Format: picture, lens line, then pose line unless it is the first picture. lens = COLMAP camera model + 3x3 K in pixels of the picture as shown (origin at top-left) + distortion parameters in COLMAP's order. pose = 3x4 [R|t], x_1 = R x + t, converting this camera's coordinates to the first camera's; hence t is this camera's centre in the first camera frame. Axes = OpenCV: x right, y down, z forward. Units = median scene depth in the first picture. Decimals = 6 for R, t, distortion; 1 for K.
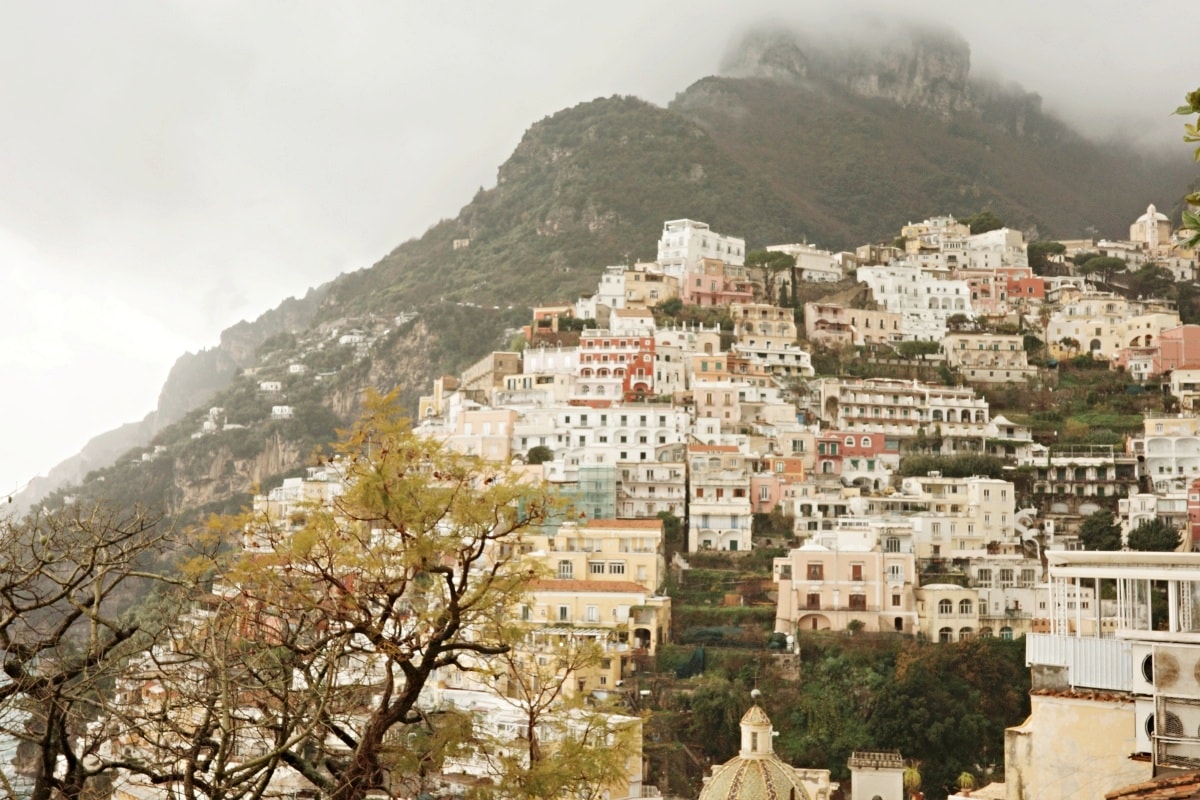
lens RADIAL K [[1426.2, 0, 606.6], [0, 1426.2, 405.5], [0, 0, 1]] dist [0.027442, 0.023691]
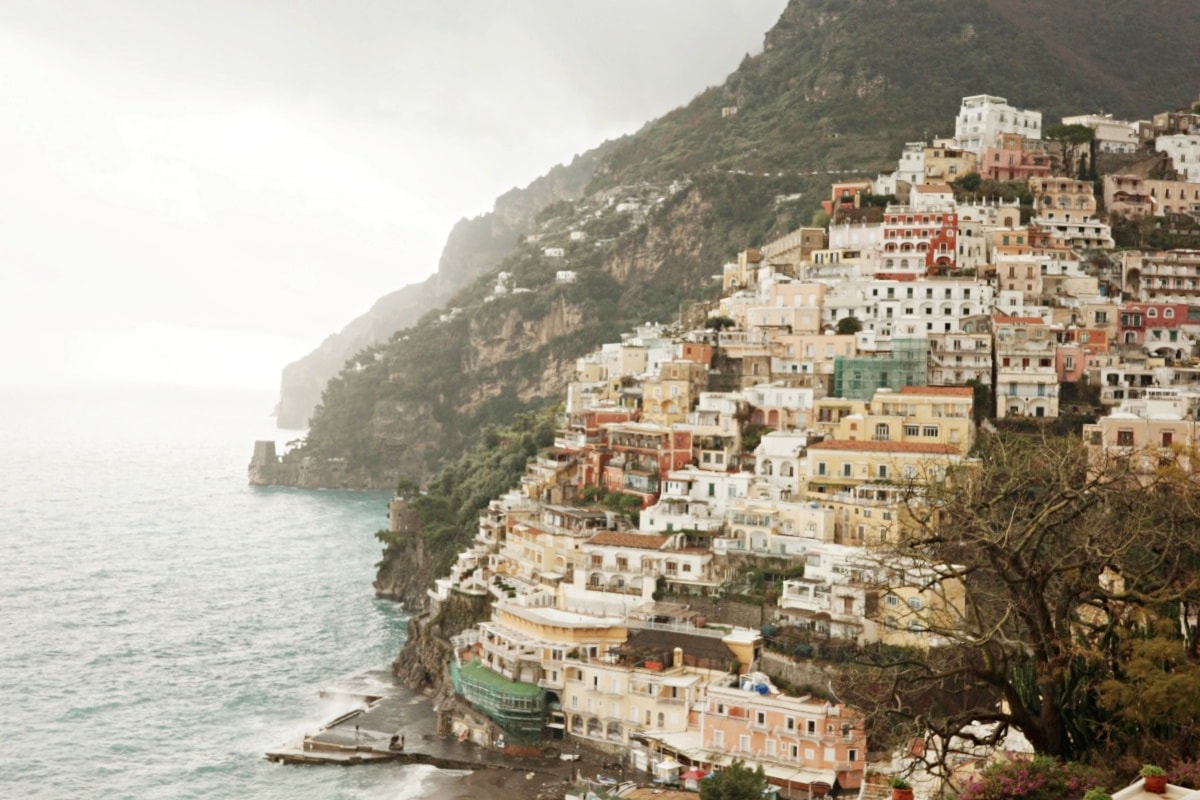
lens RADIAL K [[1387.4, 0, 600.0], [0, 1387.4, 400.0], [0, 0, 1]] dist [0.026480, 0.041784]
pose [[0.984217, 0.012689, -0.176510, -0.037050], [0.004588, 0.995261, 0.097127, -0.009809], [0.176906, -0.096404, 0.979495, -0.058105]]
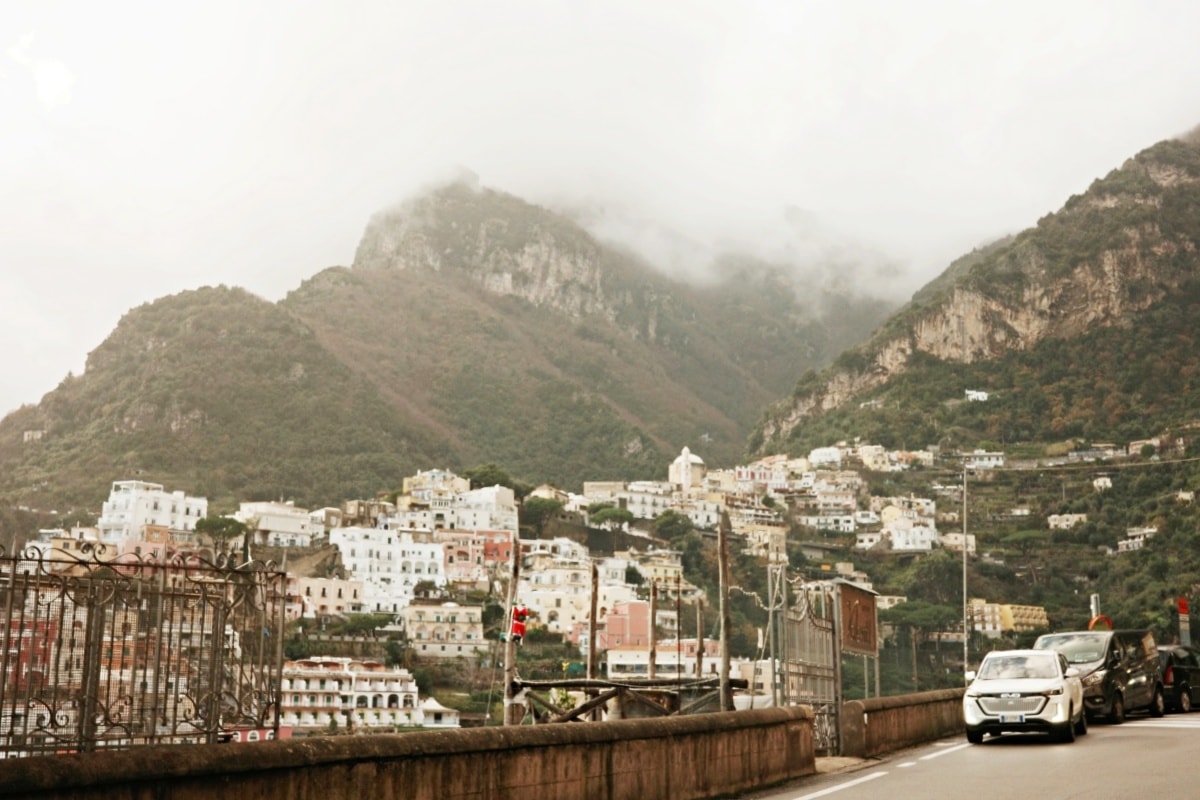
lens RADIAL K [[1472.1, 0, 613.4], [0, 1472.1, 399.0], [0, 0, 1]] dist [0.028755, 0.039182]
pose [[0.975478, 0.041060, 0.216233, 0.150218], [-0.014676, 0.992392, -0.122237, -0.067773], [-0.219607, 0.116066, 0.968660, -0.035864]]
